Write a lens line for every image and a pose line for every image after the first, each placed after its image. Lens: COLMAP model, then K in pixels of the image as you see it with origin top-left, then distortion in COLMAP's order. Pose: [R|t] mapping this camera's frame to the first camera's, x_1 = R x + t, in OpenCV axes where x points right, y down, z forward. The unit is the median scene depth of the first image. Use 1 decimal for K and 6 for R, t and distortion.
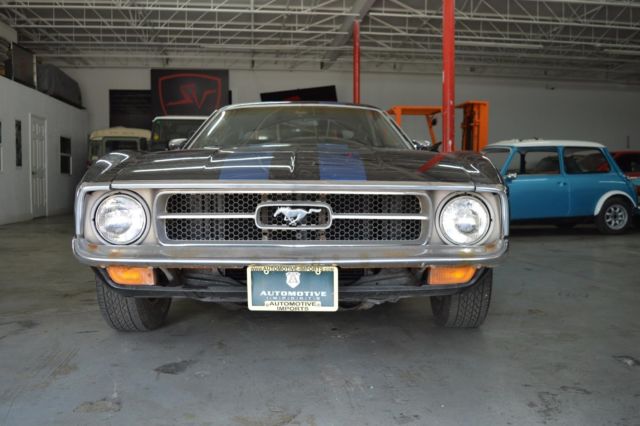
lens RADIAL K [[590.9, 0, 318.2], [0, 590.9, 211.9], [0, 0, 1]] dist [-0.069816, 0.000000]
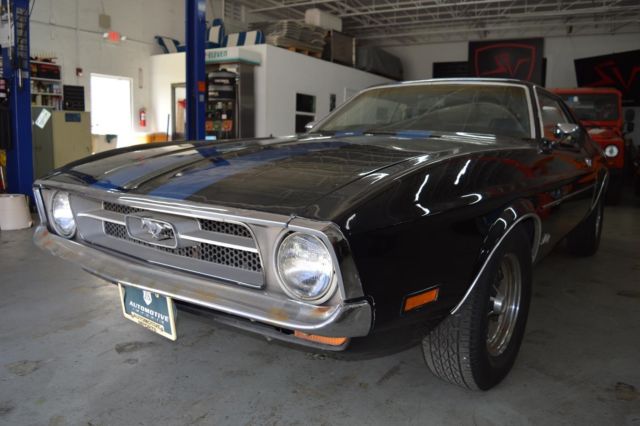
lens RADIAL K [[508.5, 0, 316.0], [0, 508.5, 210.3], [0, 0, 1]] dist [-0.088625, 0.016426]
pose [[0.792387, 0.105947, -0.600748, 0.304220], [-0.052218, 0.992968, 0.106243, -0.057739], [0.607779, -0.052816, 0.792348, 0.256369]]
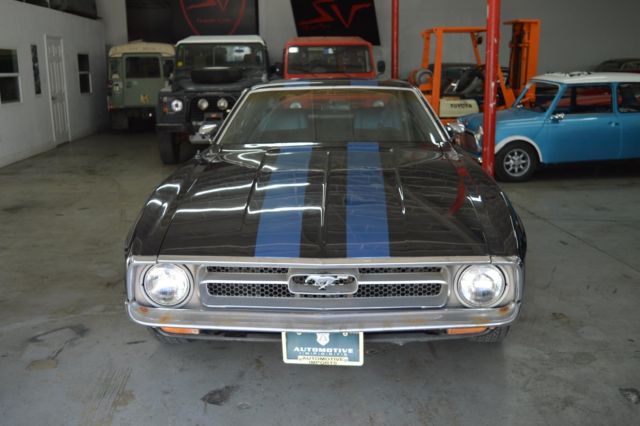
lens RADIAL K [[640.4, 0, 317.1], [0, 640.4, 213.6], [0, 0, 1]] dist [-0.065170, 0.000000]
pose [[0.998235, -0.000448, -0.059382, 0.008624], [0.011177, 0.983518, 0.180465, -0.160227], [0.058322, -0.180810, 0.981787, -0.068650]]
